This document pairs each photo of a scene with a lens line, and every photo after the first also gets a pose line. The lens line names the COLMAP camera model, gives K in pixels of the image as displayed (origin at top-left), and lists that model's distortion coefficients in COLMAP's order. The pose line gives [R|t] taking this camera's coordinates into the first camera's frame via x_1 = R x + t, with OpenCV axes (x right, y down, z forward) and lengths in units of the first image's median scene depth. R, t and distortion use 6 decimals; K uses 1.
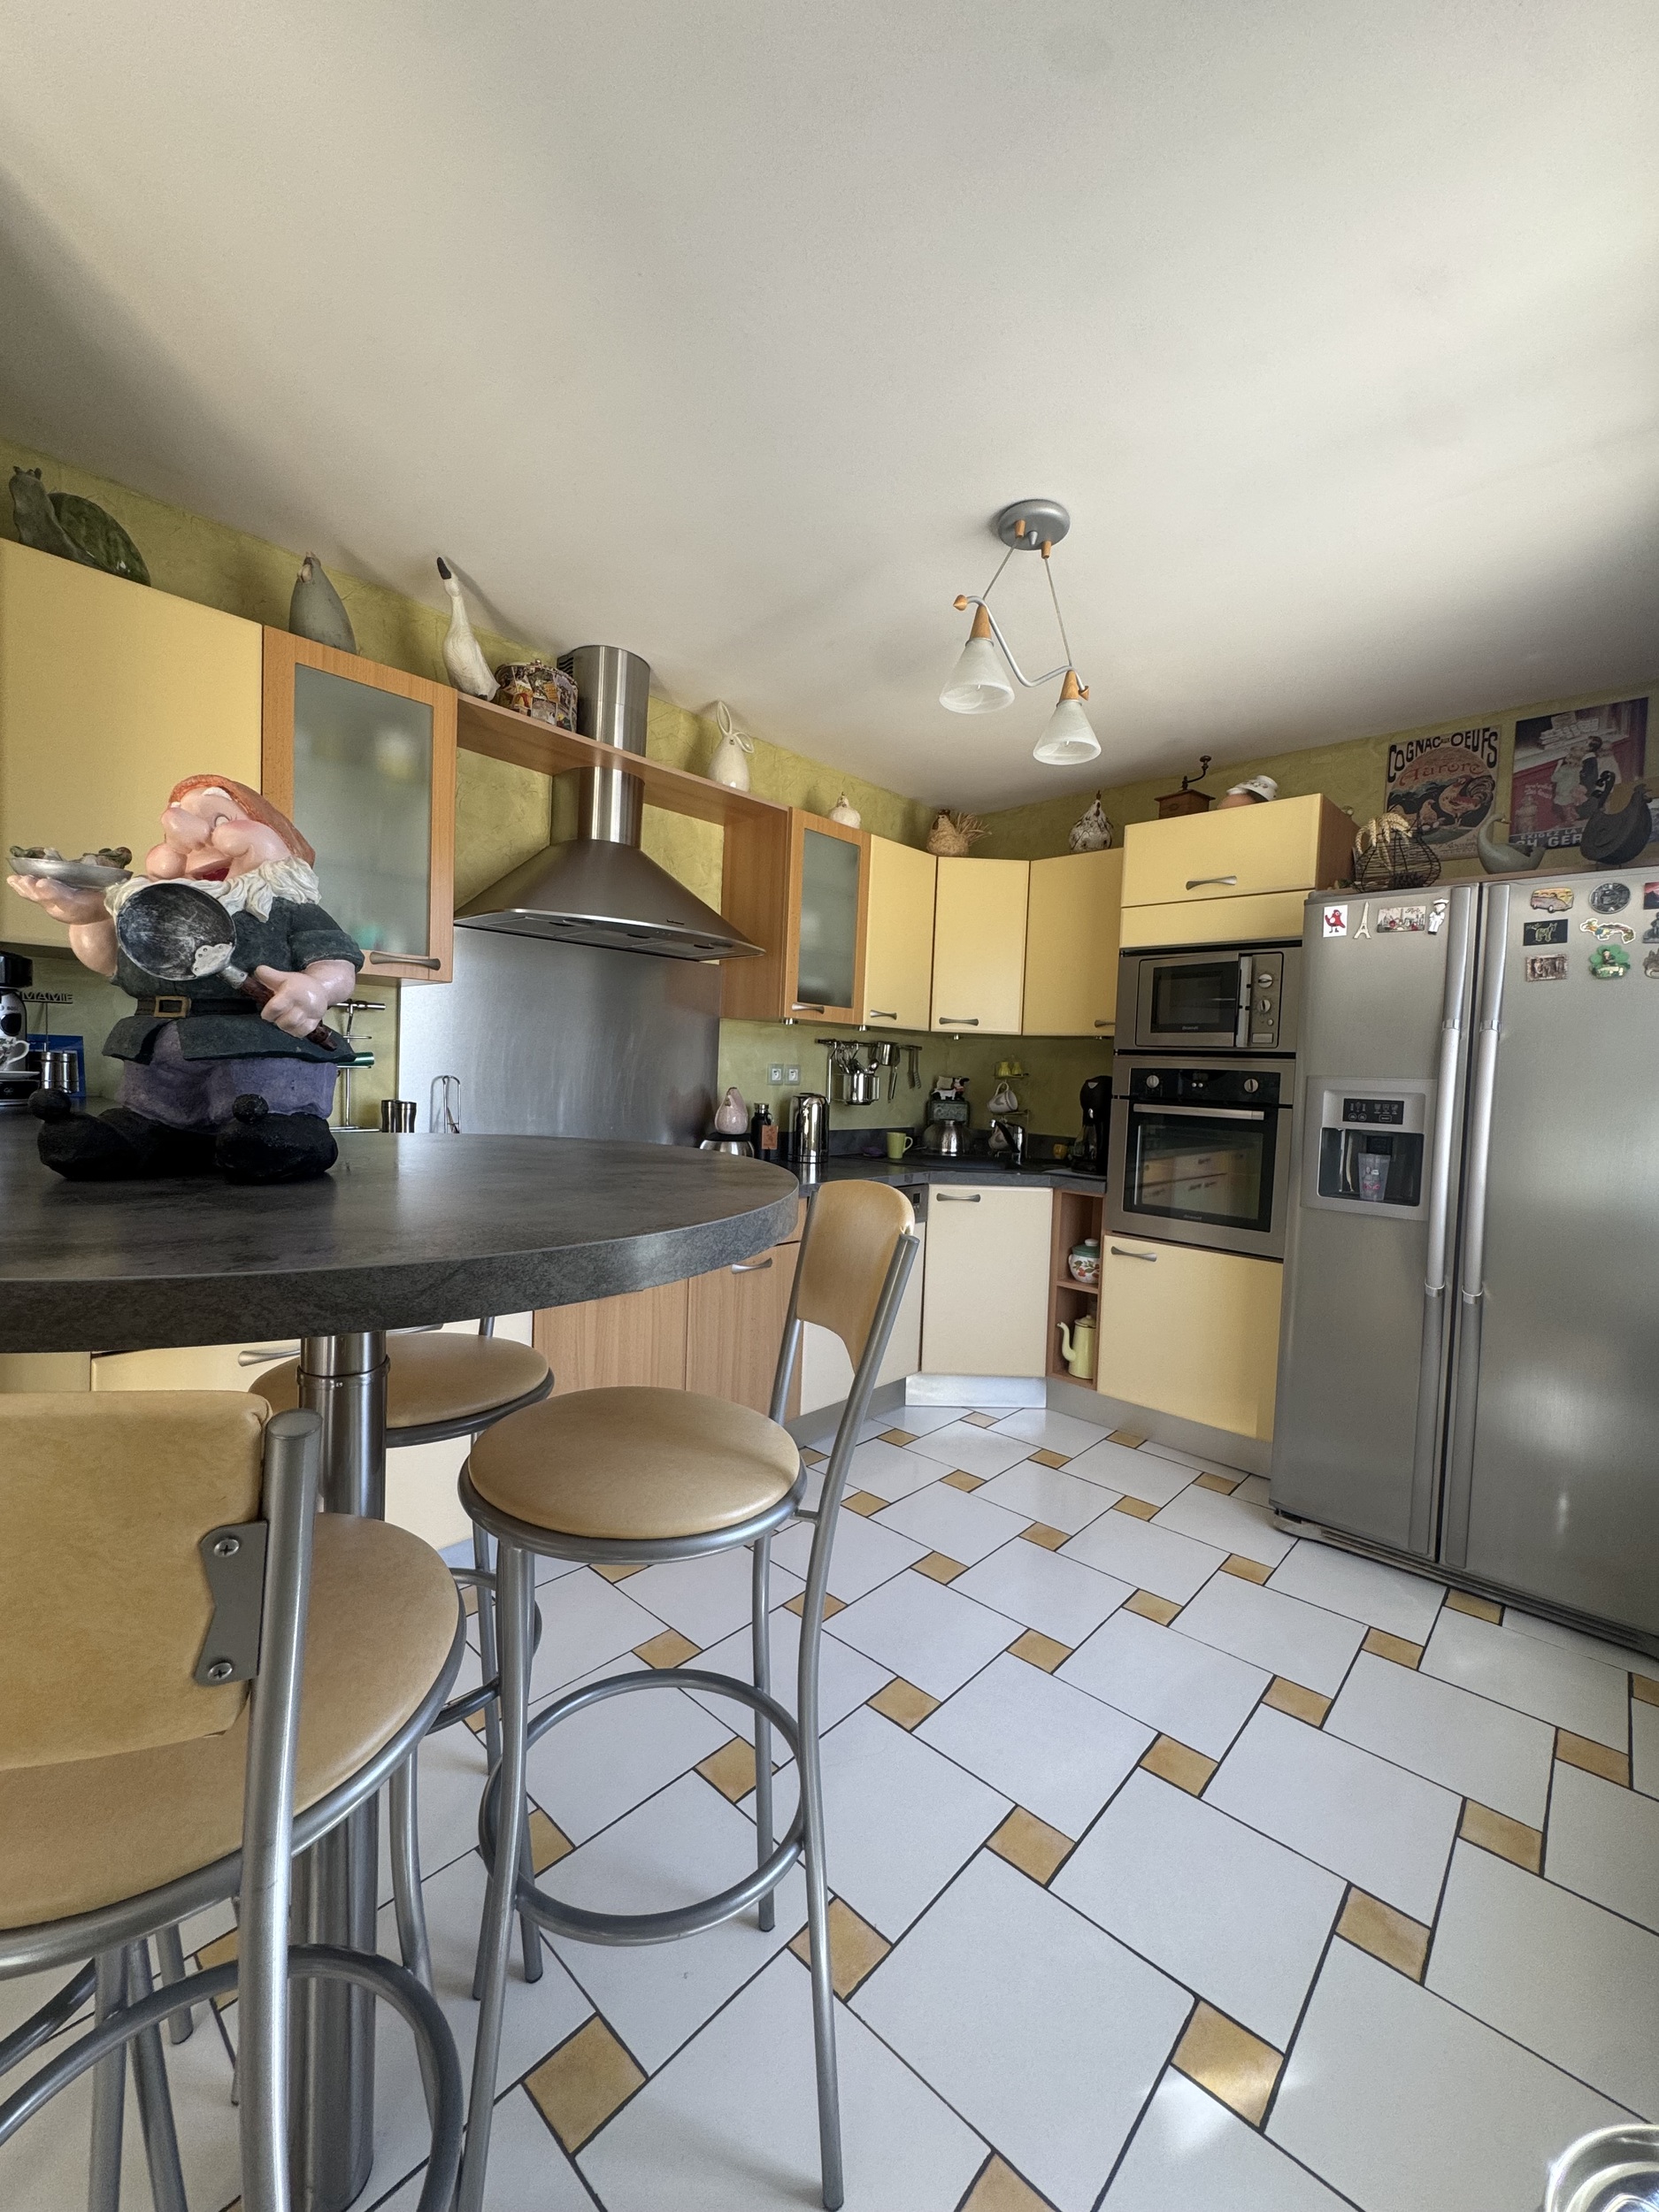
lens RADIAL K [[887.9, 0, 829.5], [0, 887.9, 1106.0], [0, 0, 1]] dist [-0.001158, -0.000344]
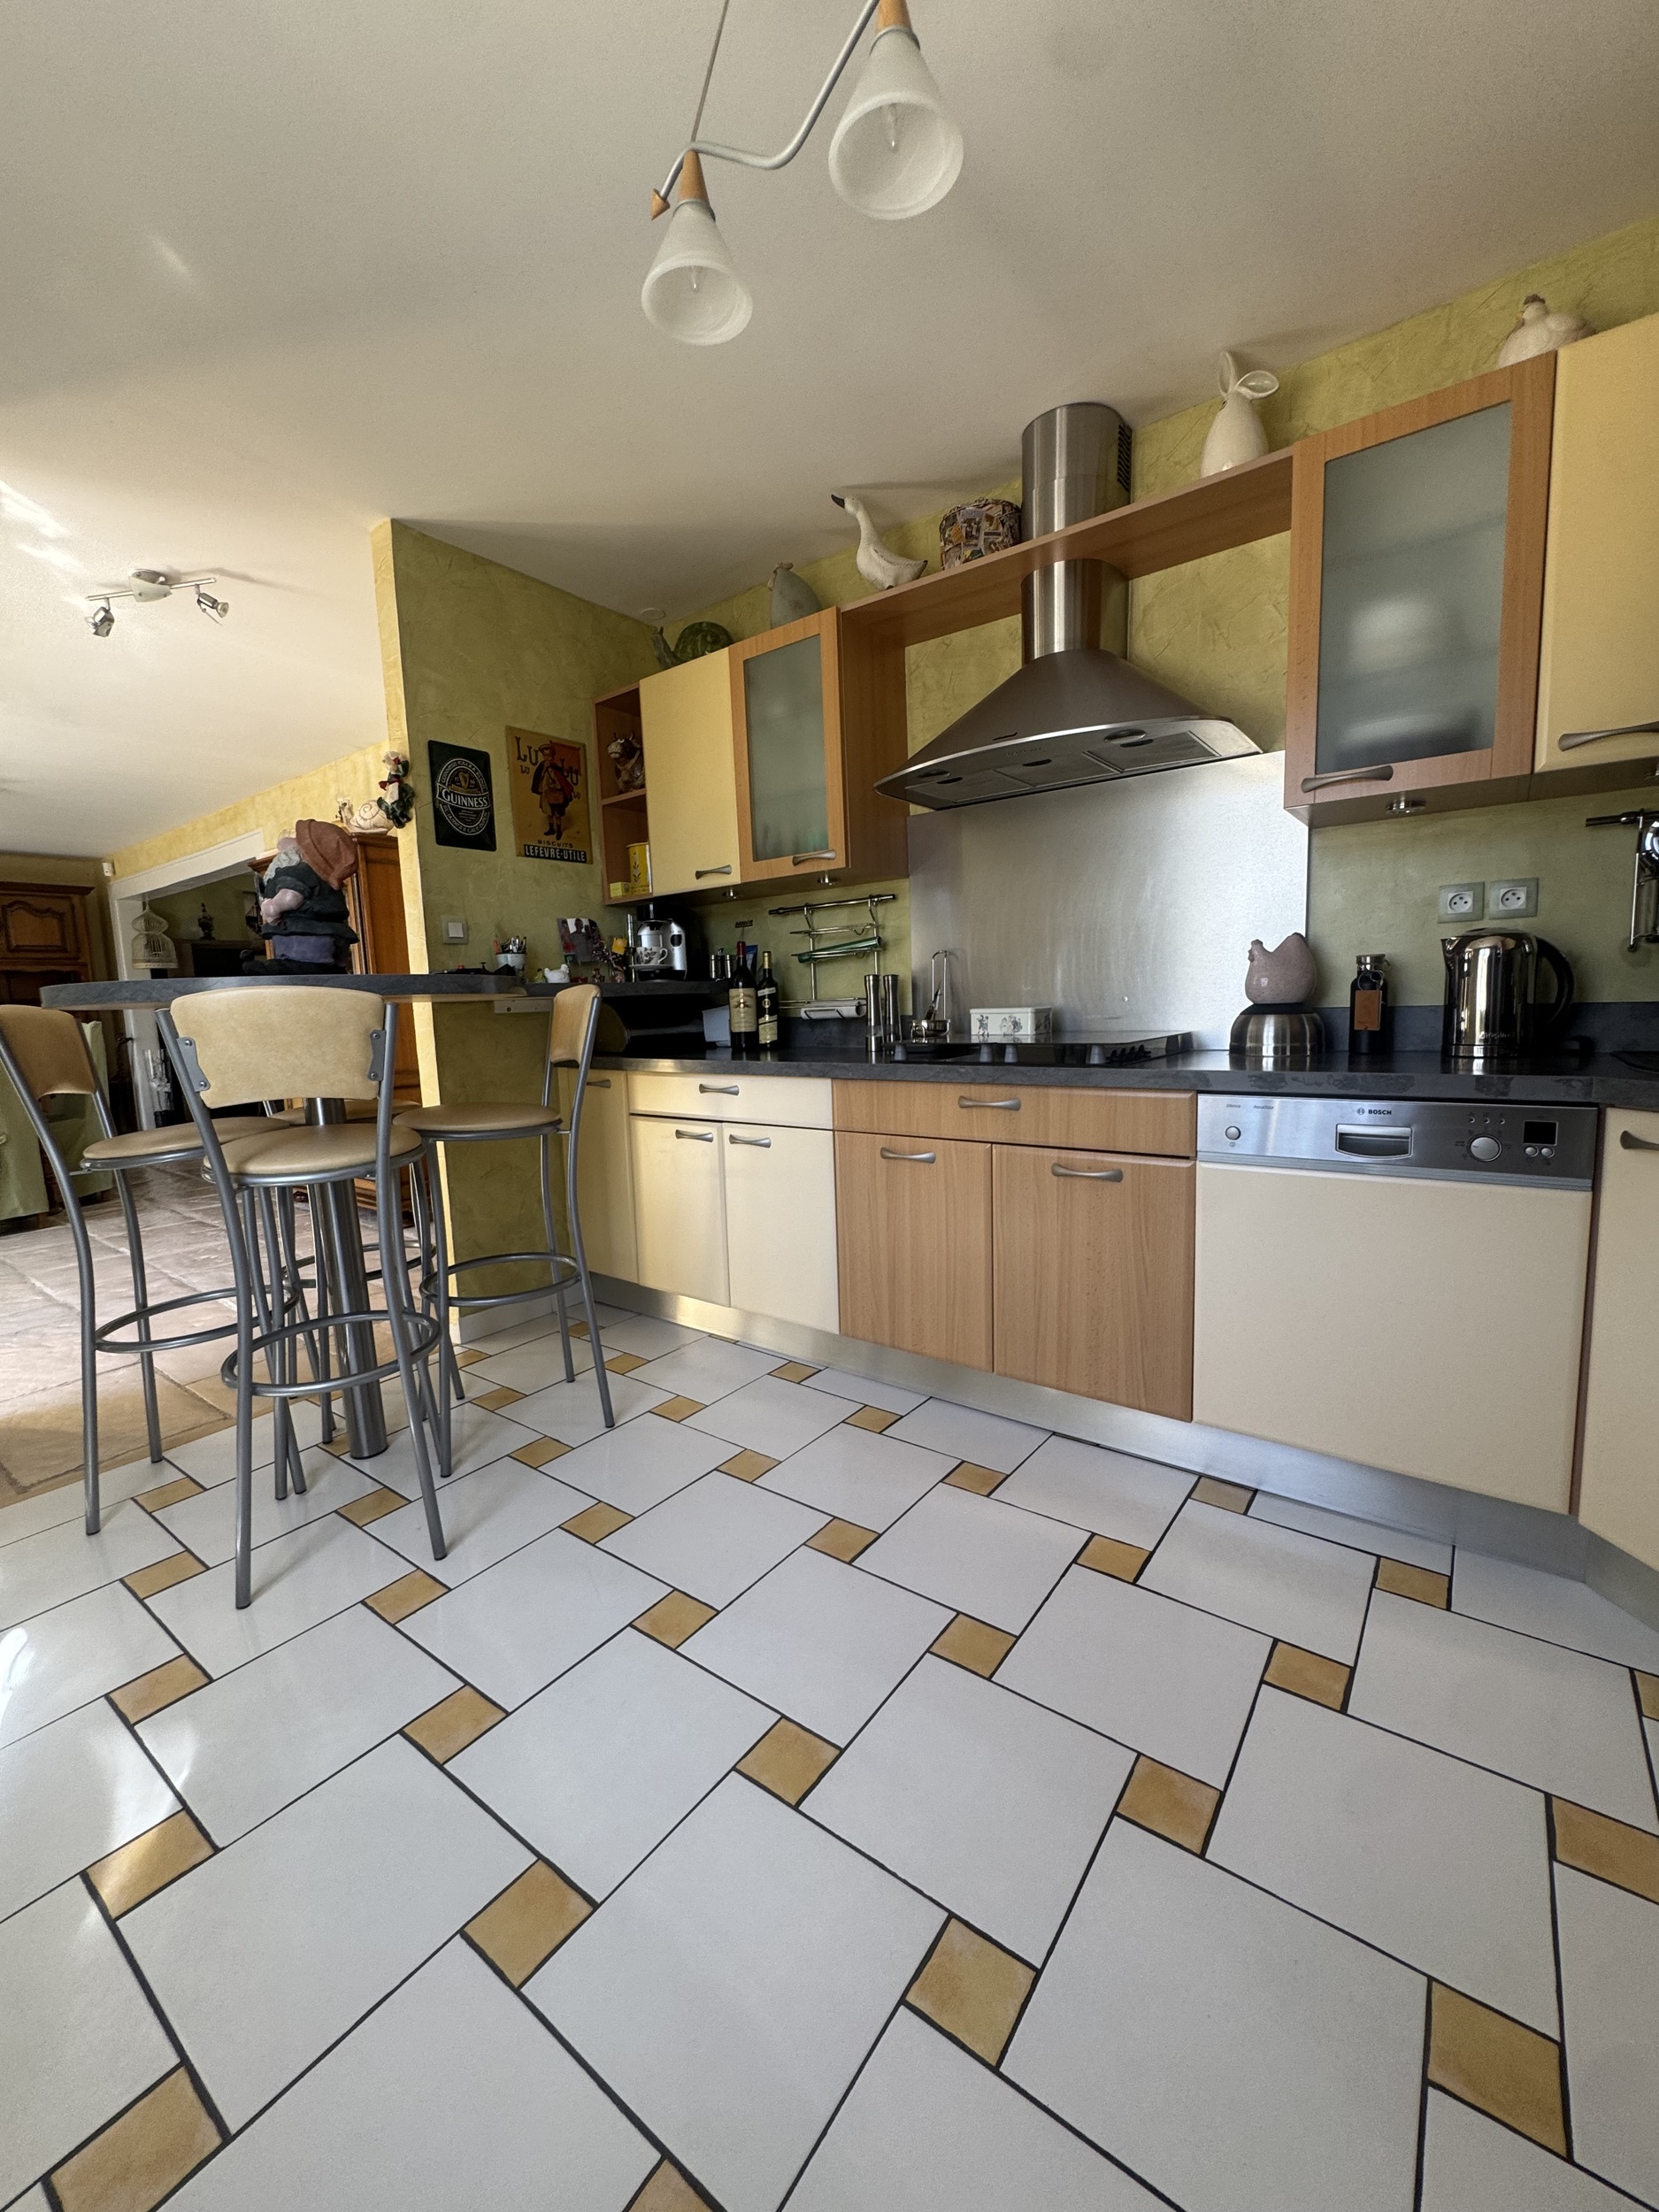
lens RADIAL K [[887.9, 0, 829.5], [0, 887.9, 1106.0], [0, 0, 1]] dist [-0.001158, -0.000344]
pose [[0.102273, 0.077621, -0.991723, 0.681557], [-0.005352, 0.996979, 0.077481, 0.075614], [0.994742, -0.002617, 0.102380, 0.783052]]
